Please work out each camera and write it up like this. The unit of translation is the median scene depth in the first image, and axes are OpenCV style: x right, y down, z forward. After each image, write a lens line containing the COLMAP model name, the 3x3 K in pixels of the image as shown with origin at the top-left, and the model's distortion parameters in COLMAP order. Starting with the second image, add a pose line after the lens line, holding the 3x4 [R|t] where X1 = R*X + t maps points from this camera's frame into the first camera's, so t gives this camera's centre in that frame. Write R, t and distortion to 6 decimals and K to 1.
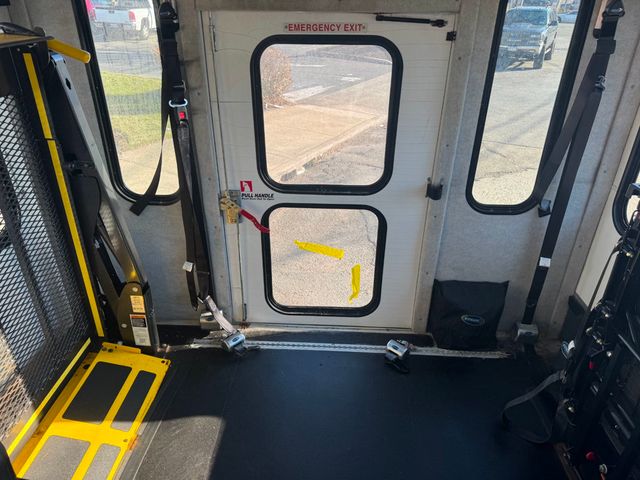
lens RADIAL K [[456.2, 0, 317.8], [0, 456.2, 239.4], [0, 0, 1]] dist [0.039153, -0.047640]
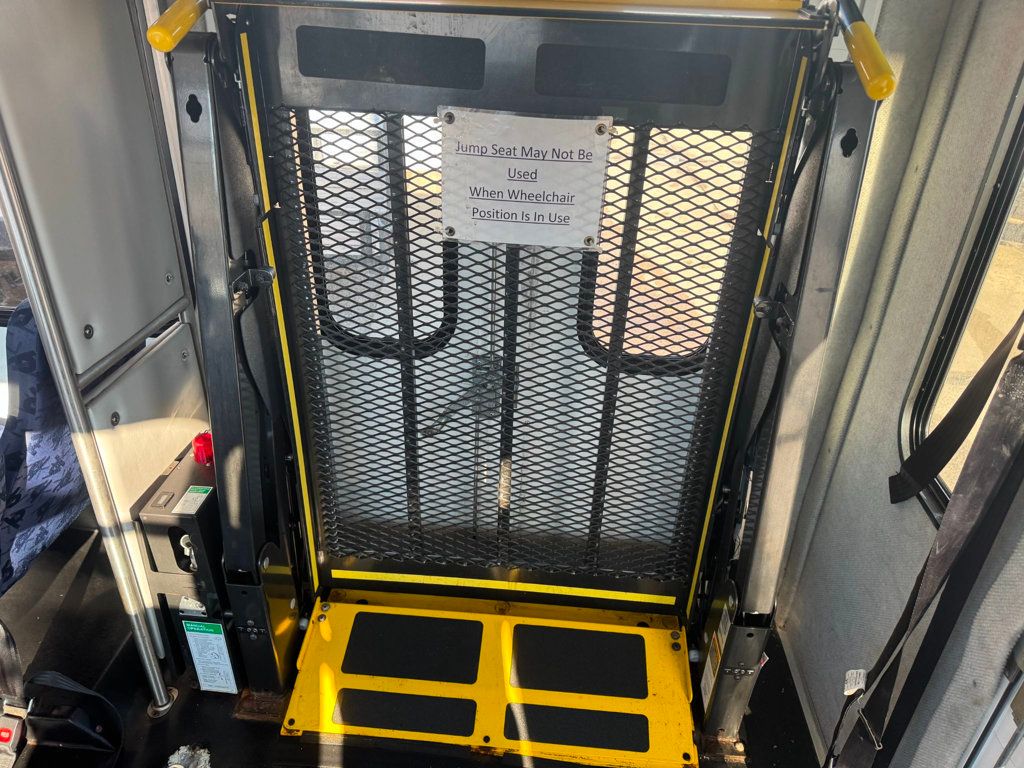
lens RADIAL K [[691.7, 0, 513.6], [0, 691.7, 385.4], [0, 0, 1]] dist [-0.004598, 0.001334]
pose [[-0.048627, 0.574107, -0.817335, 0.019406], [-0.495120, 0.696833, 0.518922, -0.278056], [0.867463, 0.429913, 0.250367, 0.541906]]
